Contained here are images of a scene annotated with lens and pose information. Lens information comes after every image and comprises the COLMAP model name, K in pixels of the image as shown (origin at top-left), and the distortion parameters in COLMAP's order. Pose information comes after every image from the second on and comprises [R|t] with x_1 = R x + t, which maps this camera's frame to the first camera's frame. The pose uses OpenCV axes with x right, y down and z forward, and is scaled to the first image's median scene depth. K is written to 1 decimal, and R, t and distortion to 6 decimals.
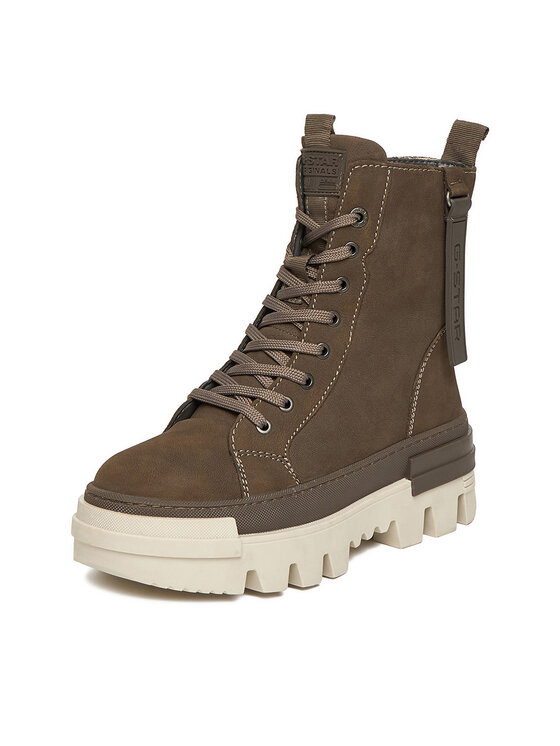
lens RADIAL K [[1467.0, 0, 278.6], [0, 1467.0, 374.2], [0, 0, 1]] dist [-0.291049, 0.000000]
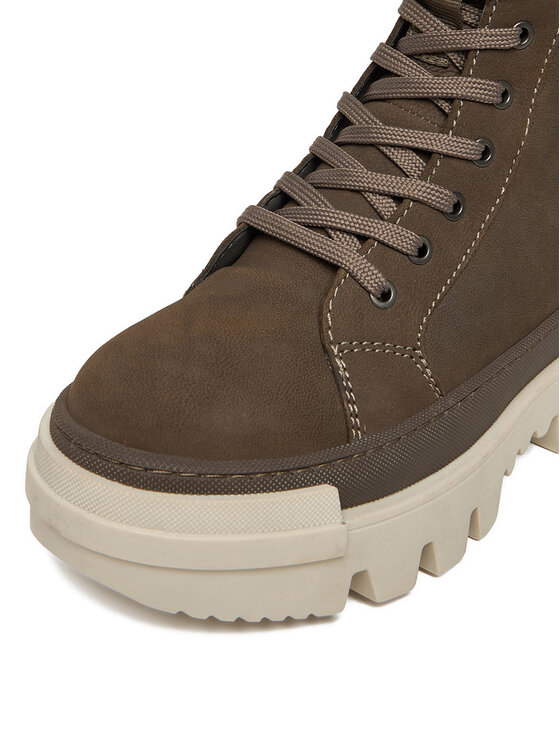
lens RADIAL K [[1467.0, 0, 282.1], [0, 1467.0, 371.8], [0, 0, 1]] dist [-0.291049, 0.000000]
pose [[0.999308, 0.032229, 0.018568, -0.055239], [-0.035278, 0.979454, 0.198556, -0.041634], [-0.011787, -0.199073, 0.979914, 0.447331]]
